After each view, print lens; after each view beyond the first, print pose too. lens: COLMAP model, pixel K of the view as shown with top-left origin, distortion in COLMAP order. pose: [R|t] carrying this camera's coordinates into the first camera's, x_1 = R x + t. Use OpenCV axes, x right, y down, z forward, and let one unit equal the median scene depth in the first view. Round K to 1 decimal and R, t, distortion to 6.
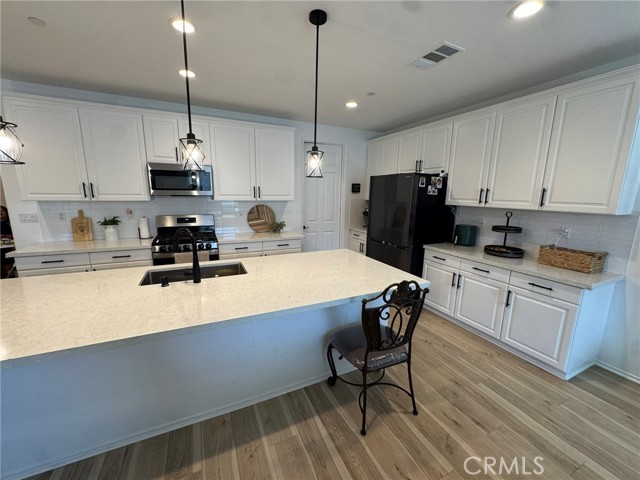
lens RADIAL K [[256.7, 0, 319.9], [0, 256.7, 239.5], [0, 0, 1]] dist [-0.001397, 0.000093]
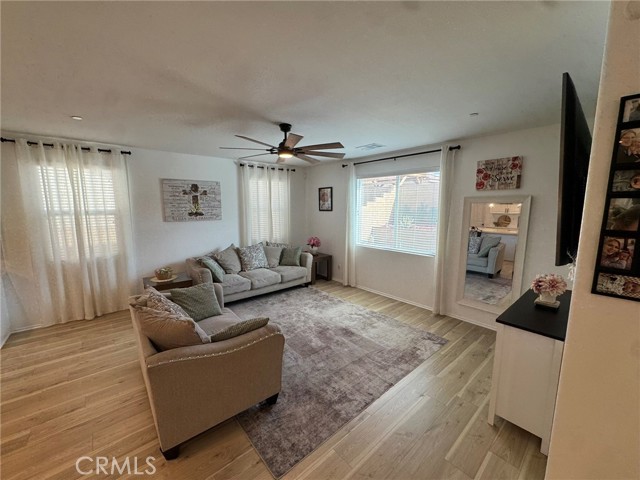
lens RADIAL K [[256.7, 0, 321.2], [0, 256.7, 242.3], [0, 0, 1]] dist [-0.001397, 0.000093]
pose [[-0.267757, -0.149435, 0.951827, -0.373739], [0.165996, 0.965972, 0.198352, -0.020395], [-0.949079, 0.211109, -0.233841, -0.244067]]
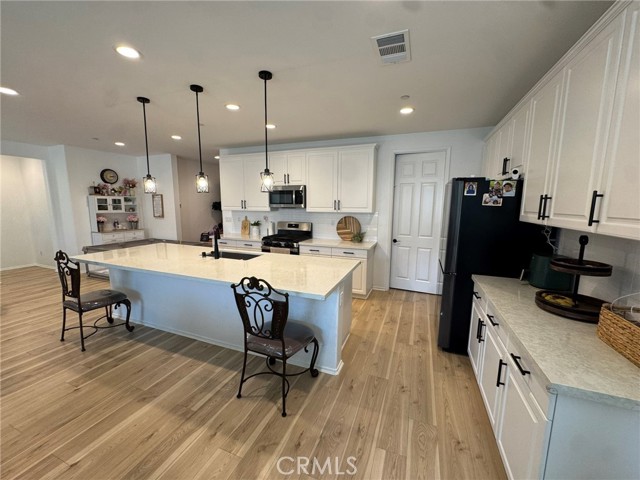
lens RADIAL K [[256.7, 0, 320.1], [0, 256.7, 239.7], [0, 0, 1]] dist [-0.001397, 0.000093]
pose [[0.684597, 0.089323, -0.723428, 0.649897], [-0.128297, 0.991735, 0.001040, -0.023180], [0.717542, 0.092102, 0.690399, 0.184112]]
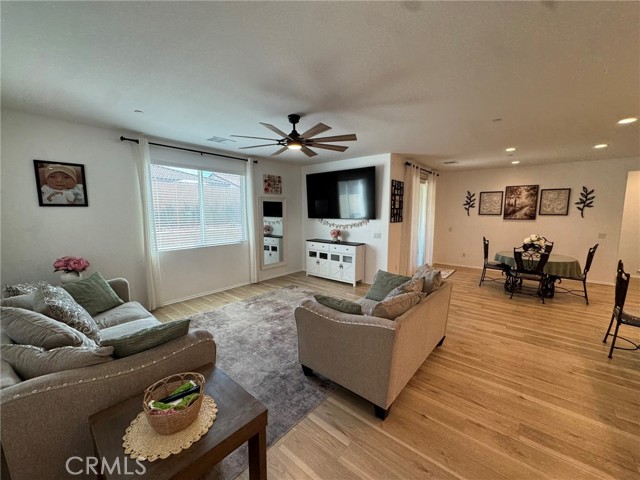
lens RADIAL K [[256.7, 0, 318.6], [0, 256.7, 238.9], [0, 0, 1]] dist [-0.001397, 0.000093]
pose [[-0.906616, 0.029035, -0.420957, 0.802994], [-0.092329, 0.959804, 0.265051, -0.091993], [0.411731, 0.279166, -0.867493, 0.465147]]
